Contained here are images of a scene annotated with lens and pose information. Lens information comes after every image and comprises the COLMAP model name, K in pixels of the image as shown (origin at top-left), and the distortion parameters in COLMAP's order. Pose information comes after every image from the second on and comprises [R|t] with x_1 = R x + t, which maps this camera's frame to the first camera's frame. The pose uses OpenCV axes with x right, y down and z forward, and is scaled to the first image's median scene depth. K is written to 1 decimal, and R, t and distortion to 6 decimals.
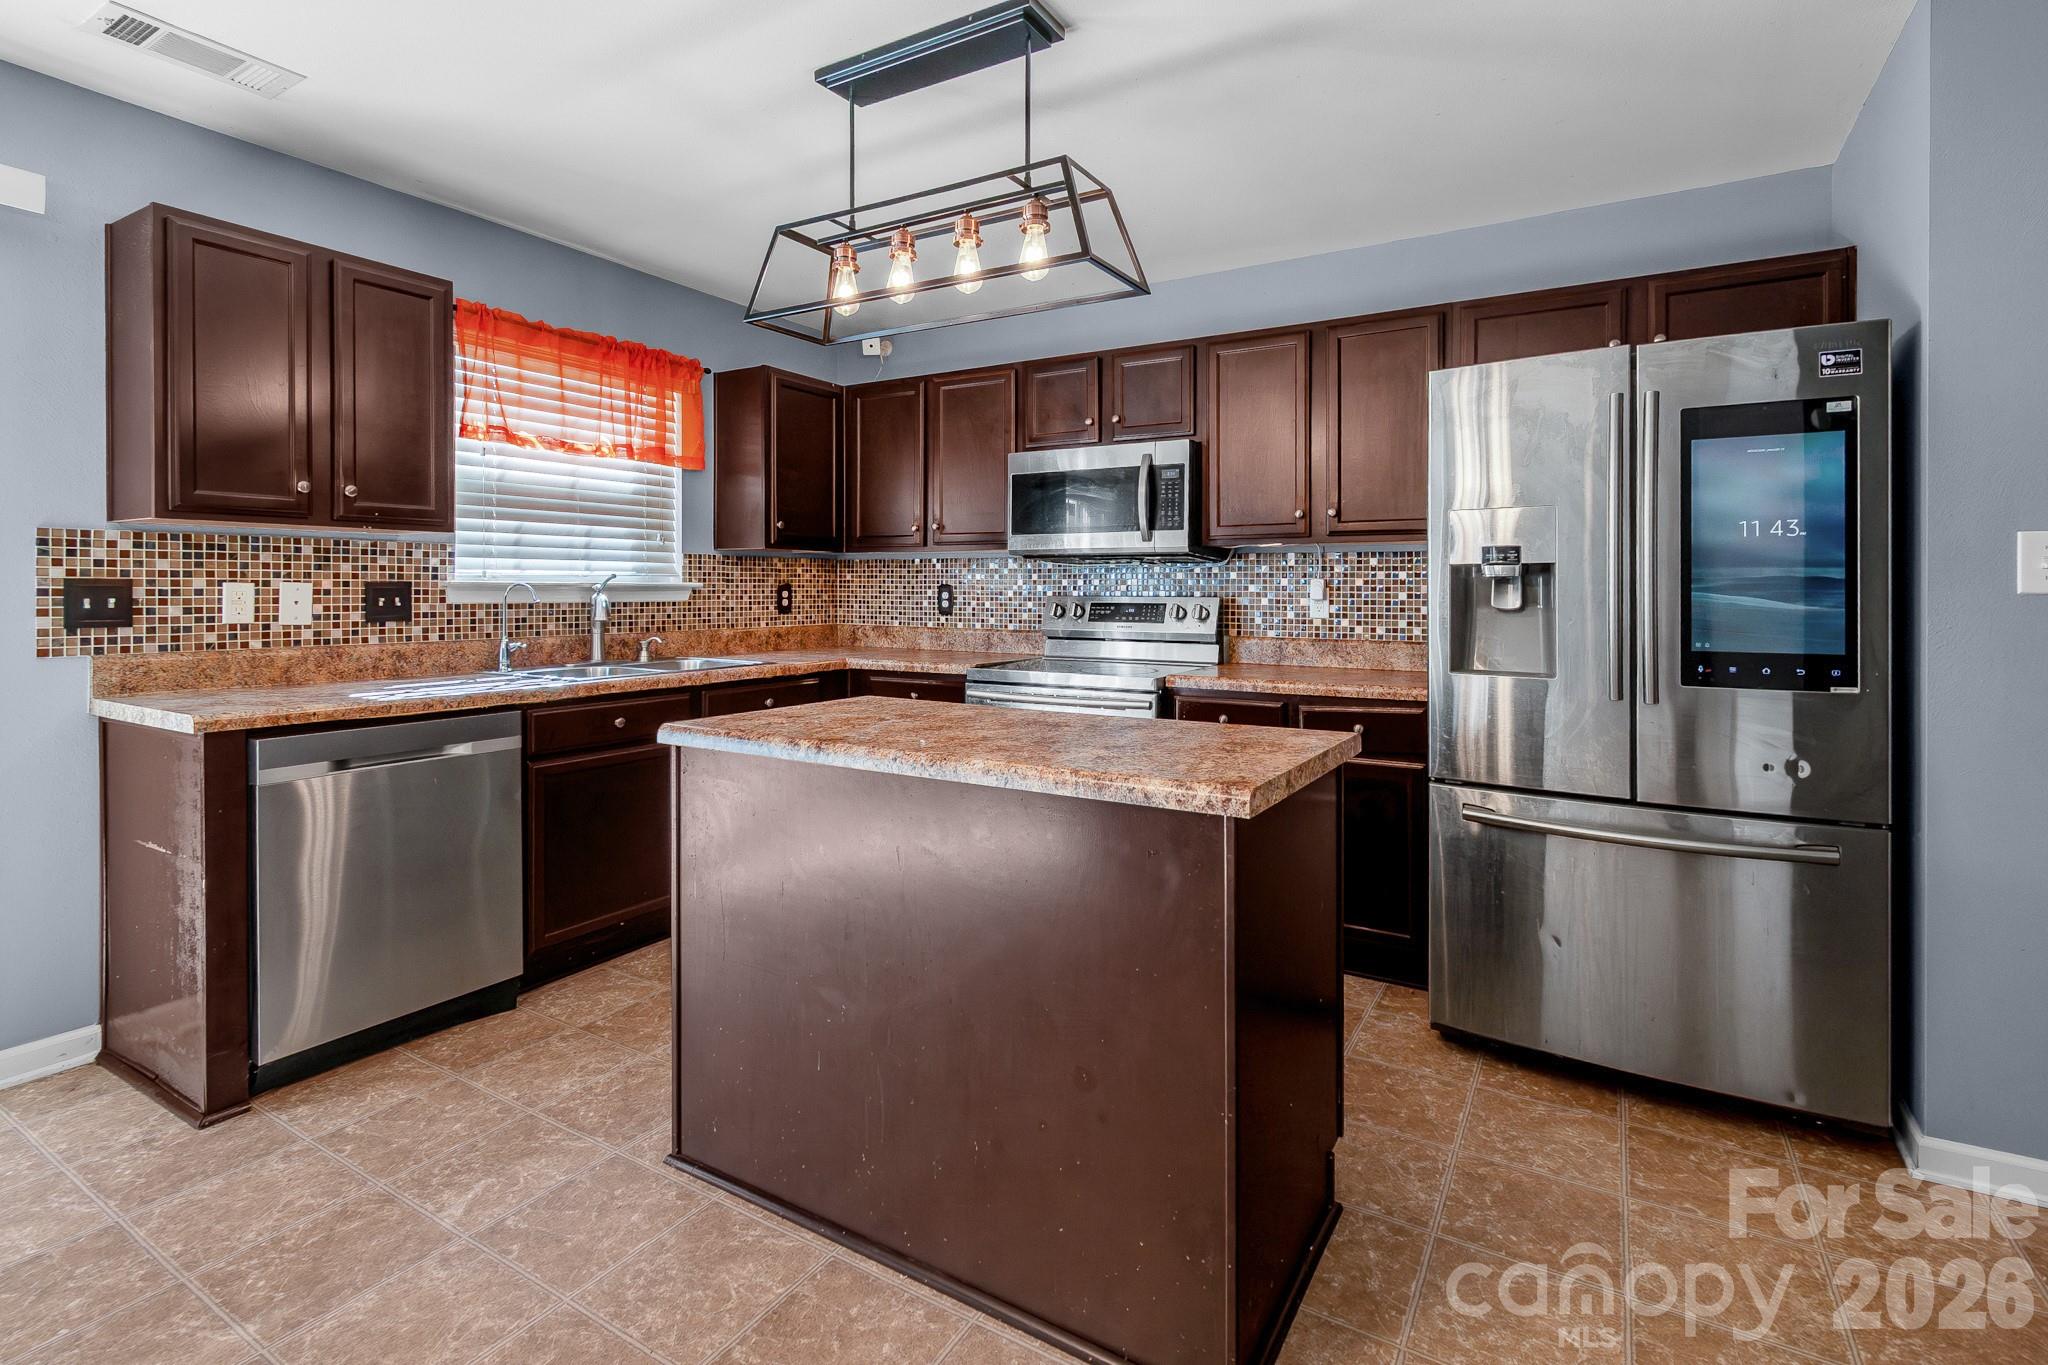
lens RADIAL K [[937.2, 0, 1030.8], [0, 937.2, 598.0], [0, 0, 1]] dist [-0.001014, -0.000684]
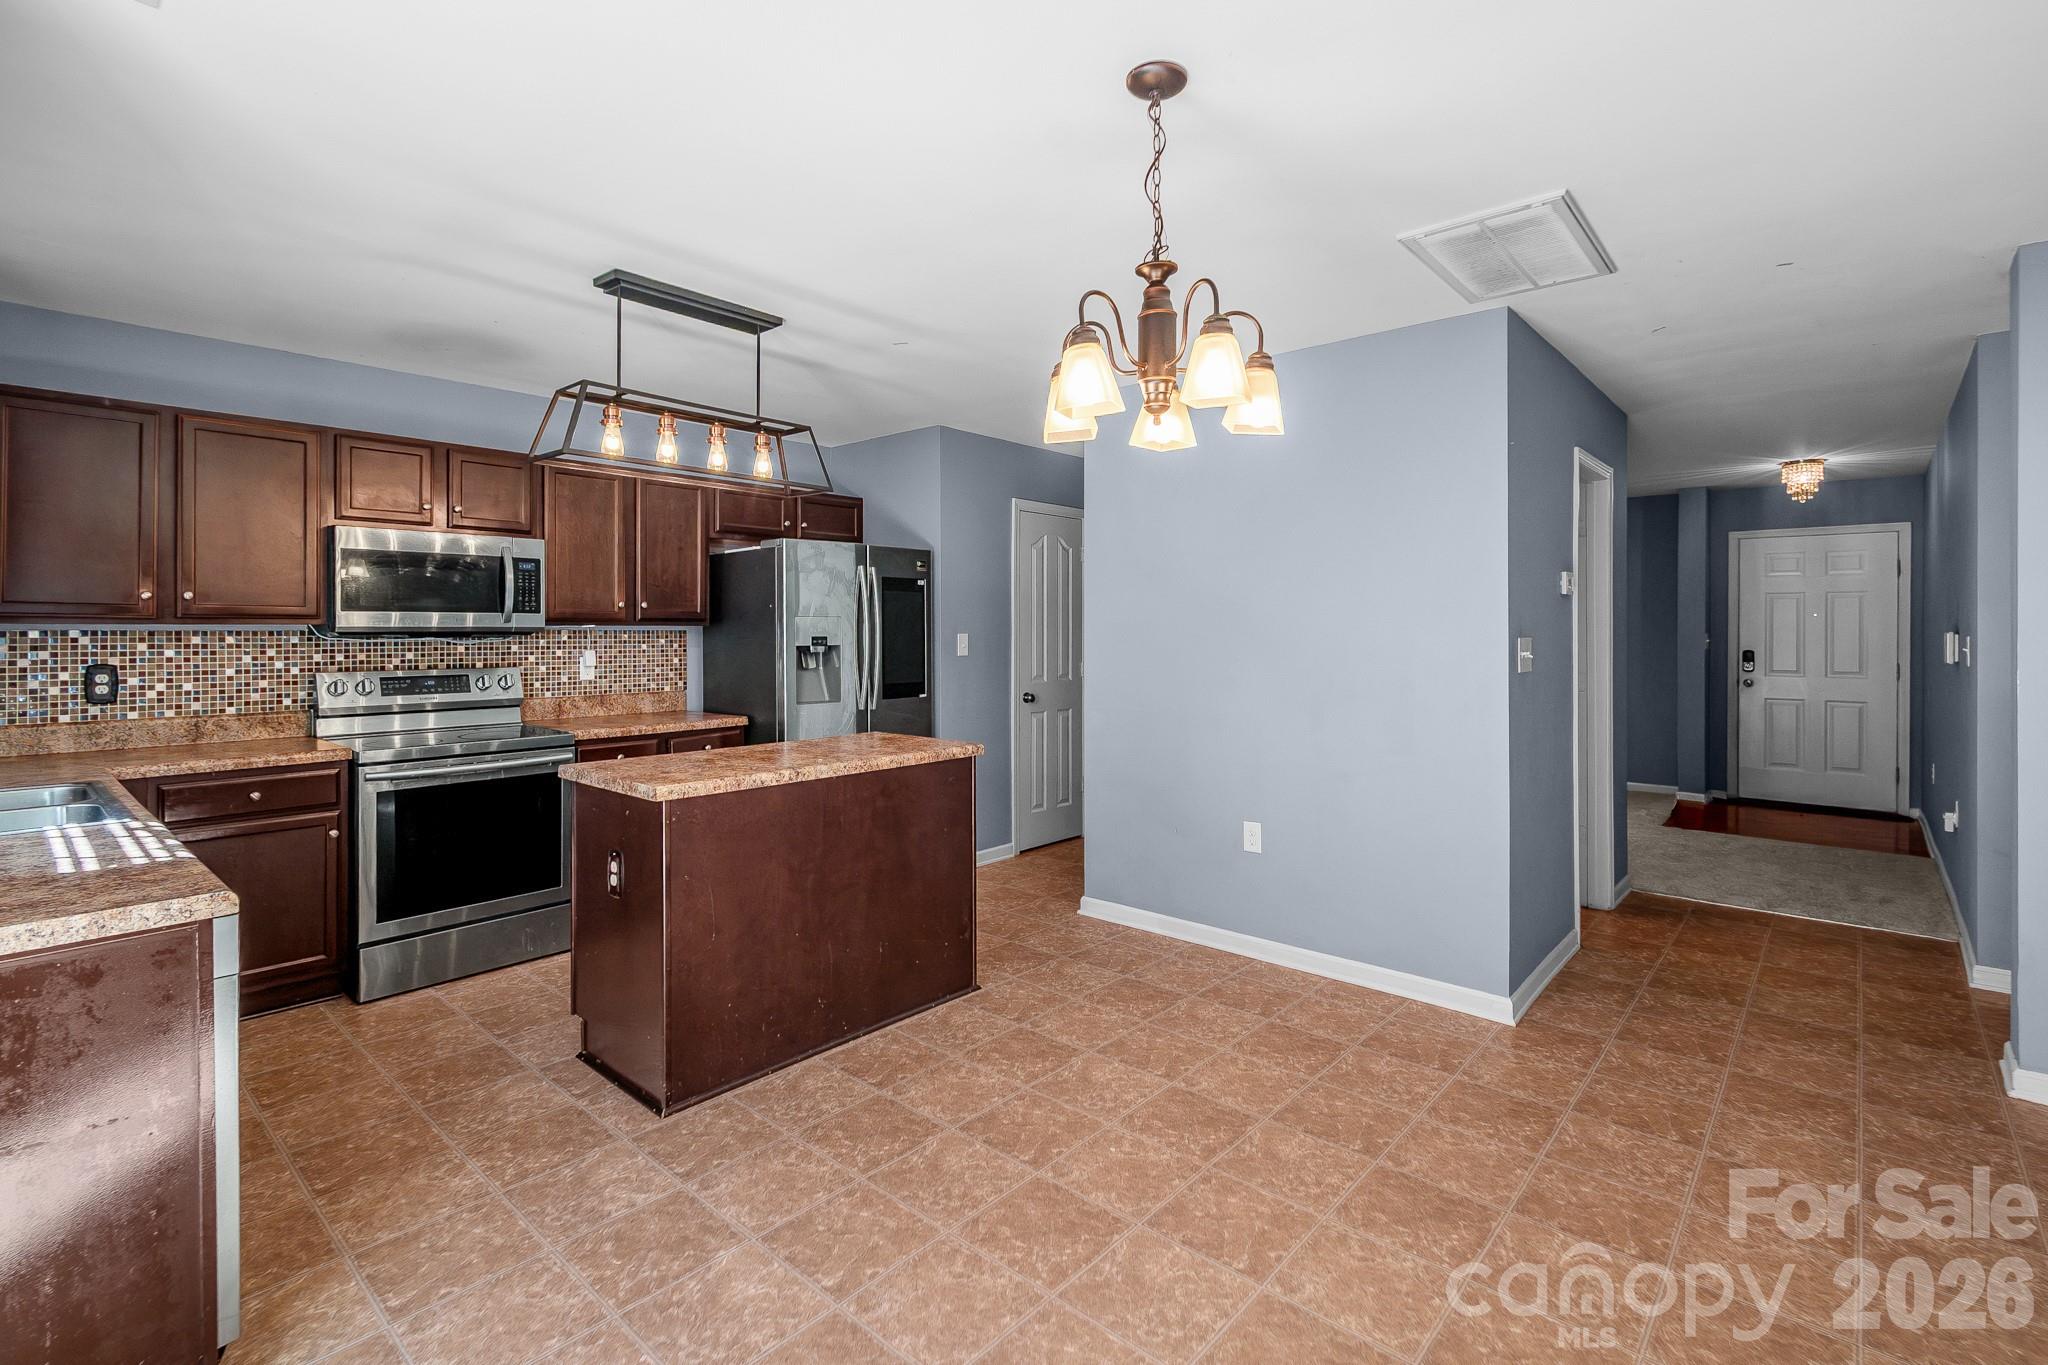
lens RADIAL K [[947.6, 0, 1031.9], [0, 947.6, 627.9], [0, 0, 1]] dist [-0.000243, -0.000005]
pose [[0.188799, -0.001870, 0.982014, -0.981303], [0.011700, 0.999931, -0.000345, -0.048692], [-0.981946, 0.011554, 0.188808, 0.142849]]
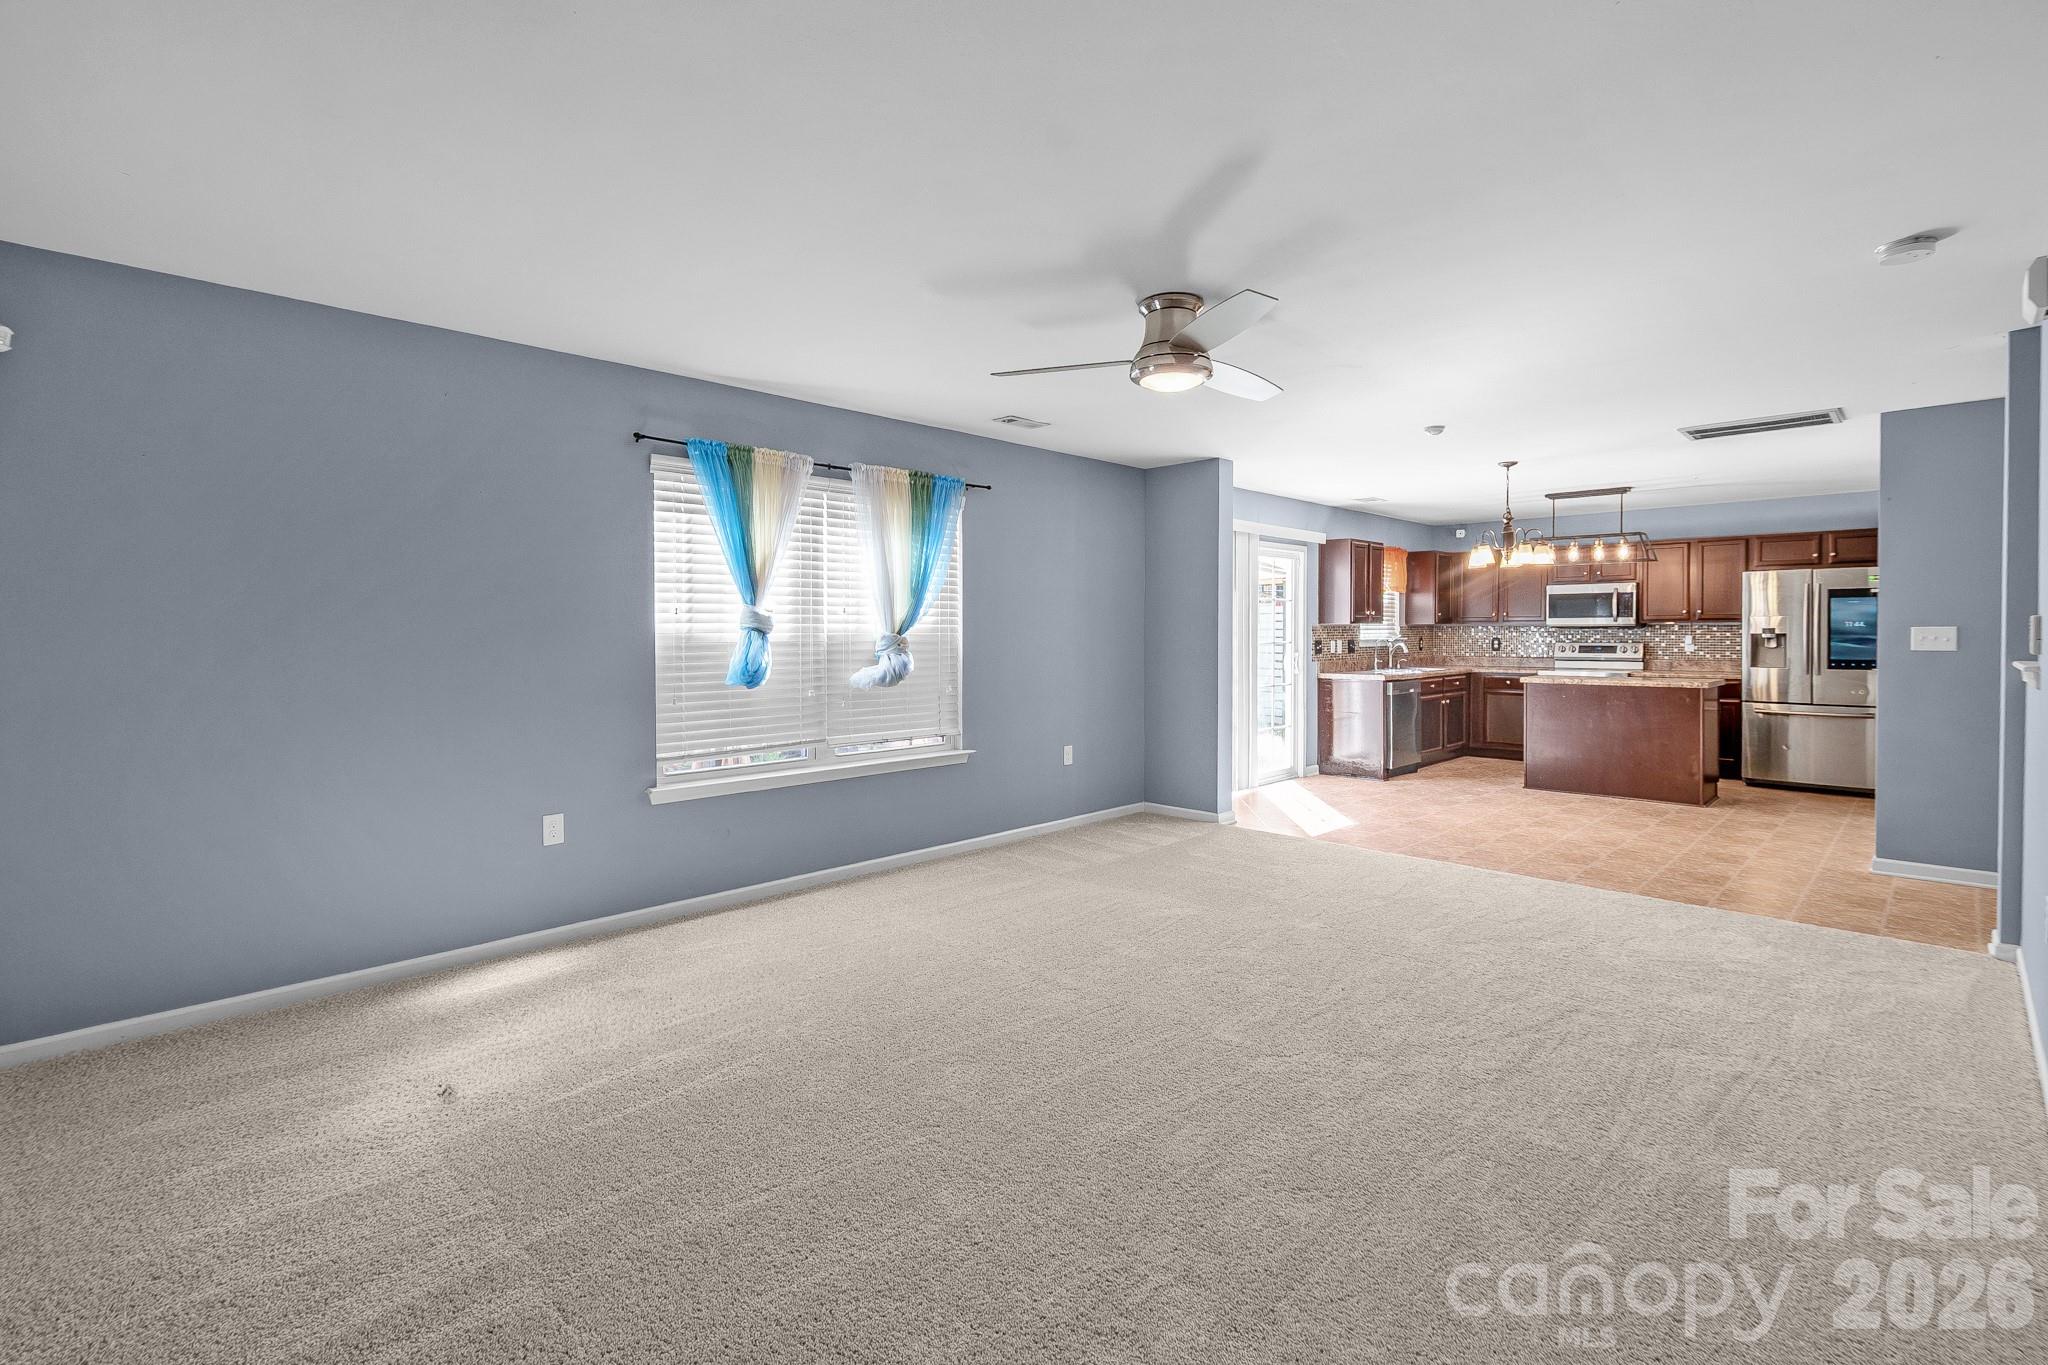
lens RADIAL K [[942.9, 0, 1026.9], [0, 942.9, 654.3], [0, 0, 1]] dist [-0.000998, -0.000296]
pose [[0.972812, 0.001097, -0.231594, -0.915392], [0.002327, 0.999892, 0.014508, -0.013073], [0.231585, -0.014653, 0.972704, -2.041716]]
